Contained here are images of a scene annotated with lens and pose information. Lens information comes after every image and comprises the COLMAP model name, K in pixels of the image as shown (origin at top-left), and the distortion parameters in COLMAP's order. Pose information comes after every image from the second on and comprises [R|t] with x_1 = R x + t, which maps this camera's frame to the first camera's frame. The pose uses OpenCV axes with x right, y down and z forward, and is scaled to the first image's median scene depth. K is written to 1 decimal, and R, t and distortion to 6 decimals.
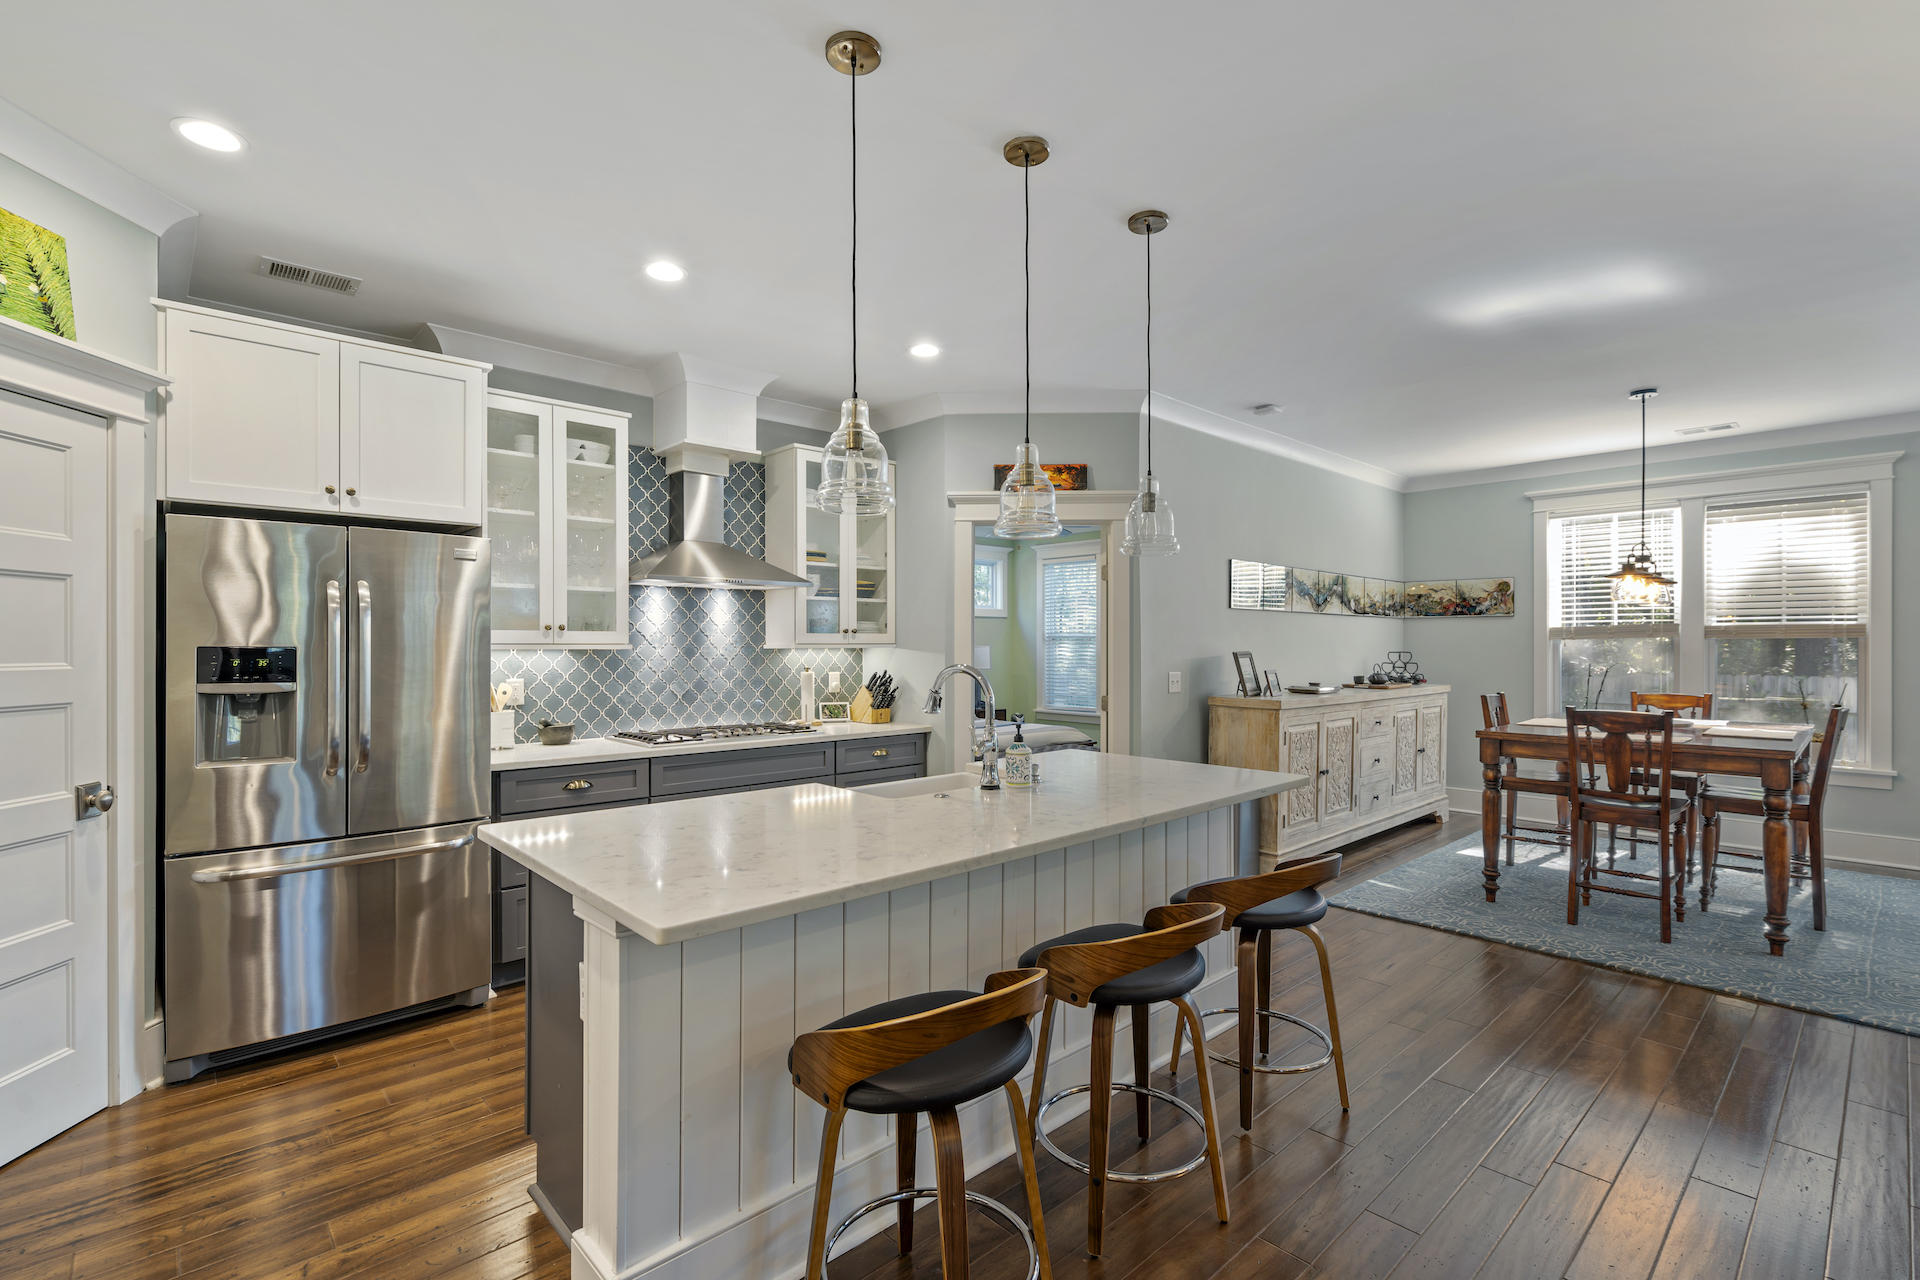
lens RADIAL K [[875.9, 0, 946.0], [0, 875.9, 645.3], [0, 0, 1]] dist [0.003158, 0.000635]
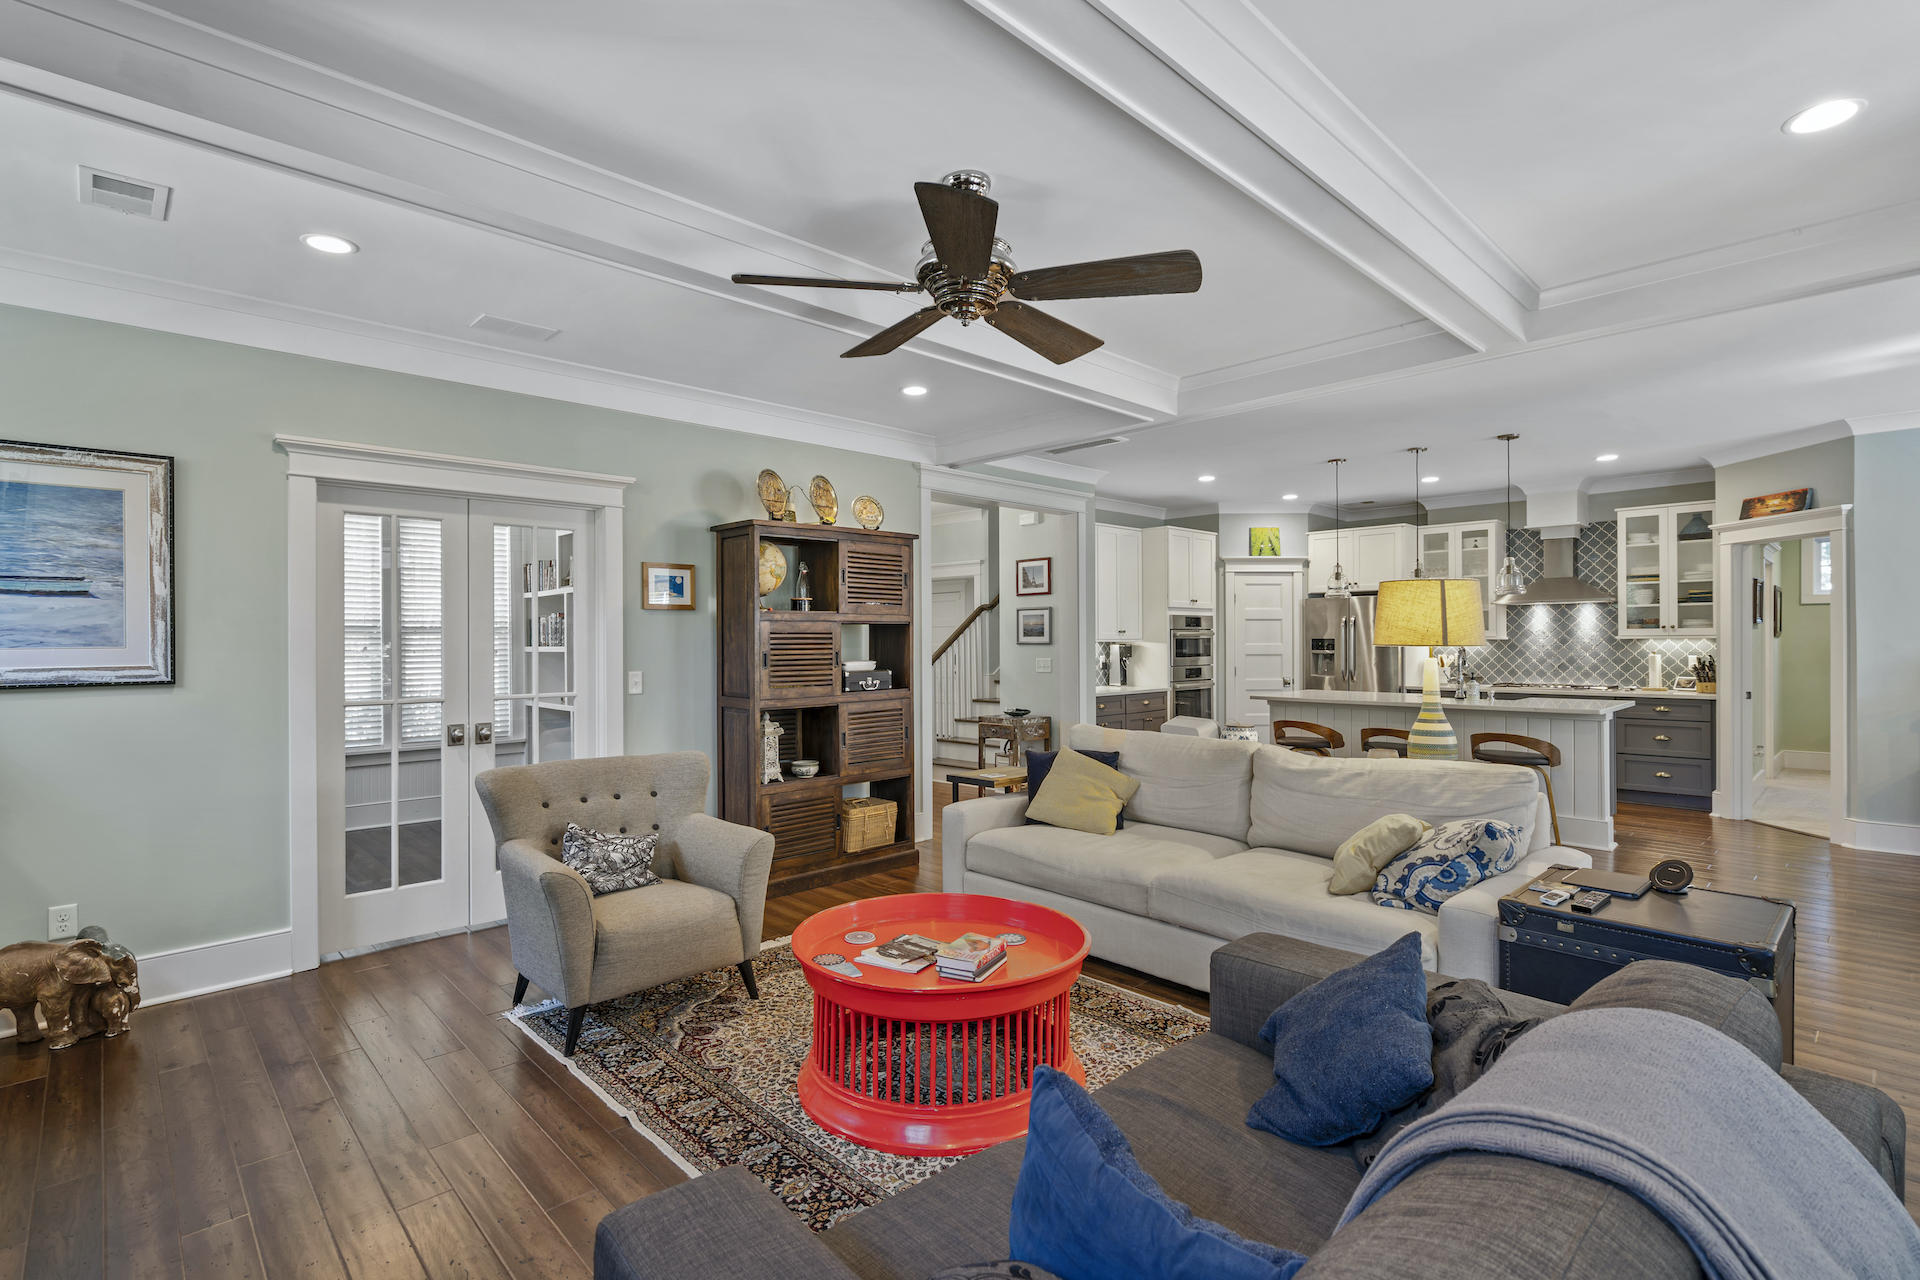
lens RADIAL K [[905.0, 0, 960.0], [0, 905.0, 640.0], [0, 0, 1]] dist [-0.000222, -0.000015]
pose [[0.019697, 0.001334, -0.999805, 1.588091], [0.006189, 0.999980, 0.001456, -0.004594], [0.999787, -0.006216, 0.019688, -0.236203]]
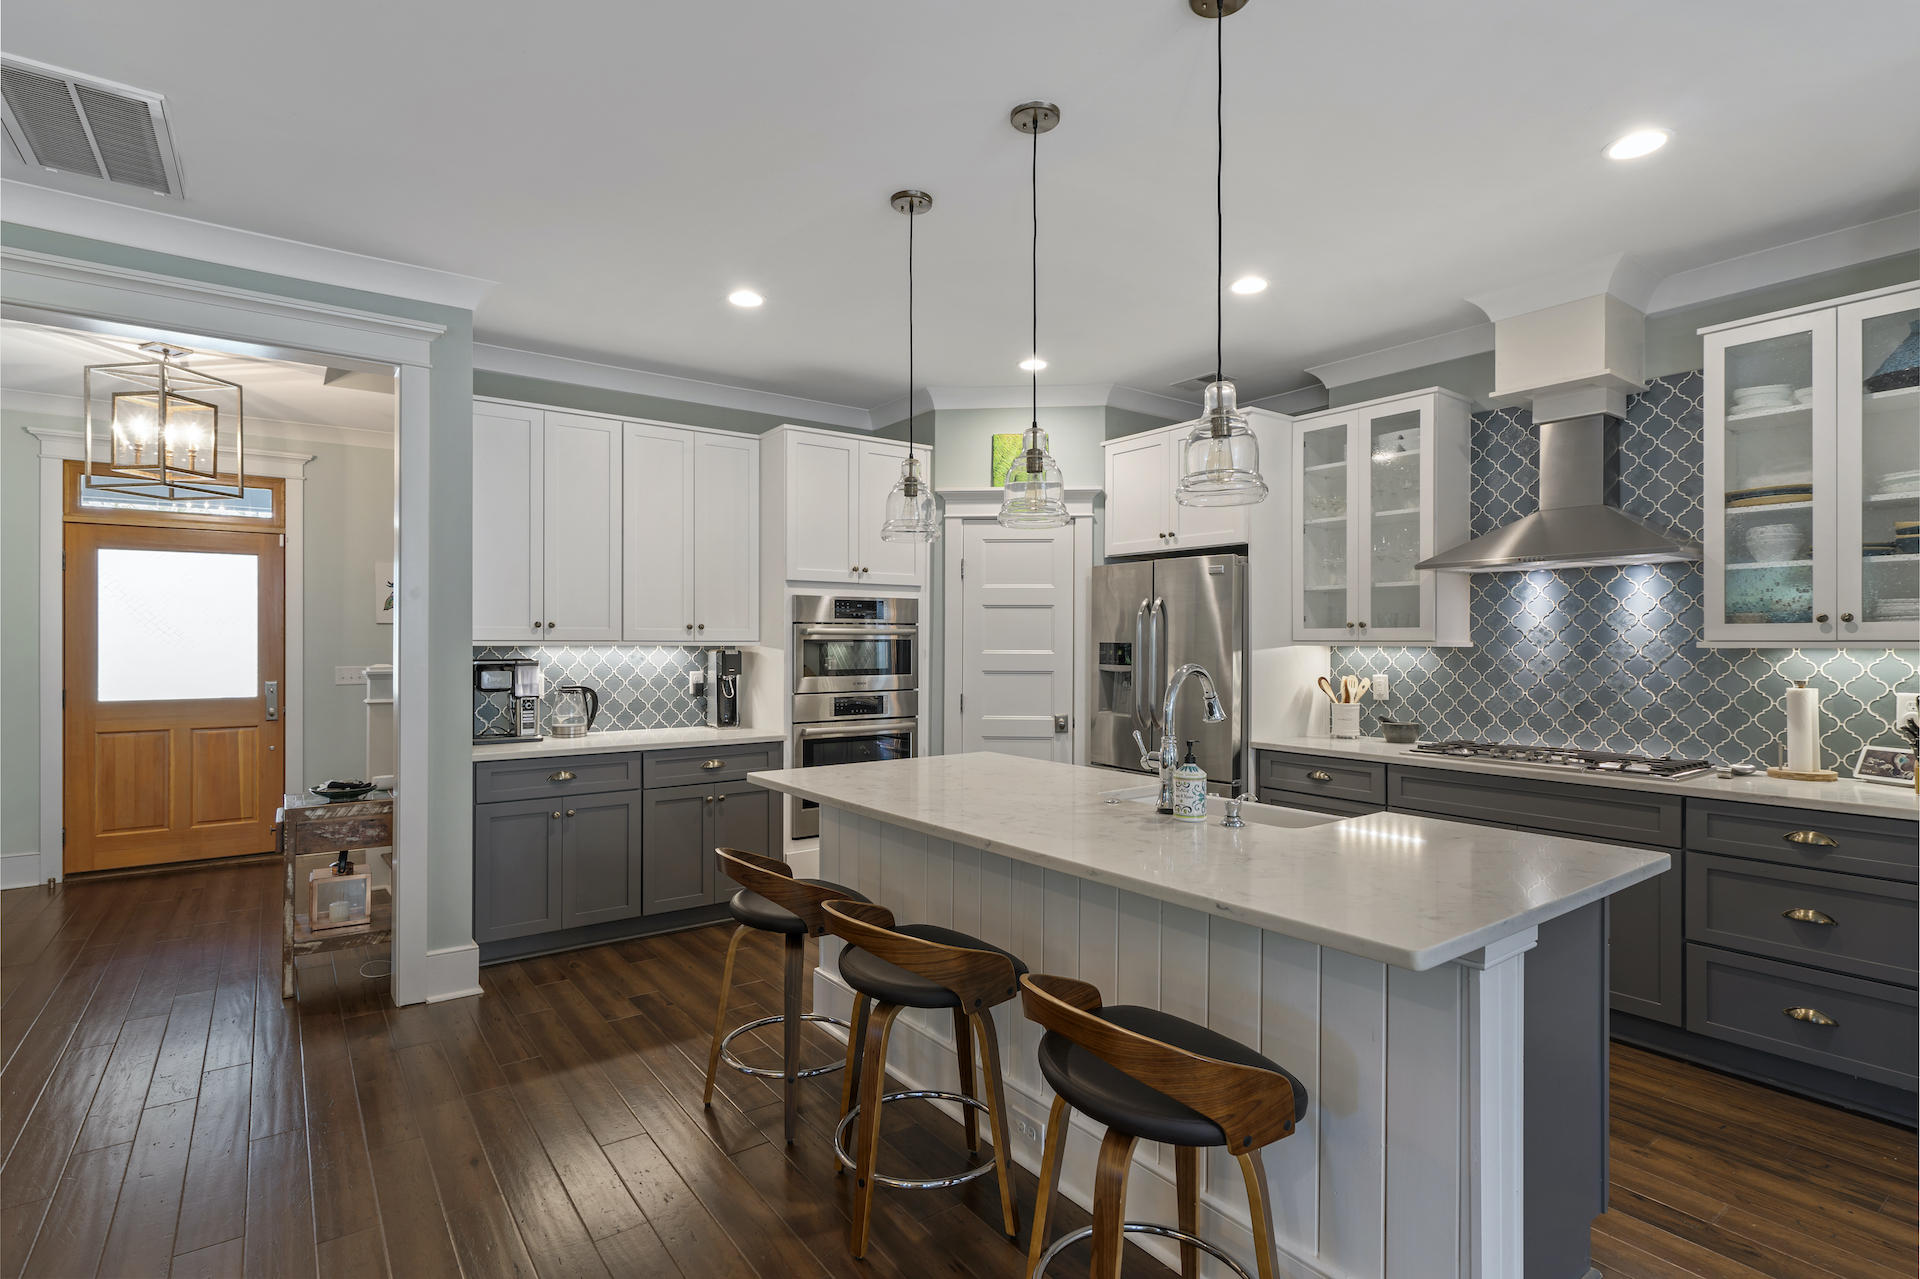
lens RADIAL K [[948.8, 0, 953.1], [0, 948.8, 641.7], [0, 0, 1]] dist [0.002297, 0.001180]
pose [[-0.107797, 0.001965, -0.994171, 0.644891], [-0.001036, 0.999997, 0.002089, -0.002512], [0.994172, 0.001255, -0.107795, 0.587835]]
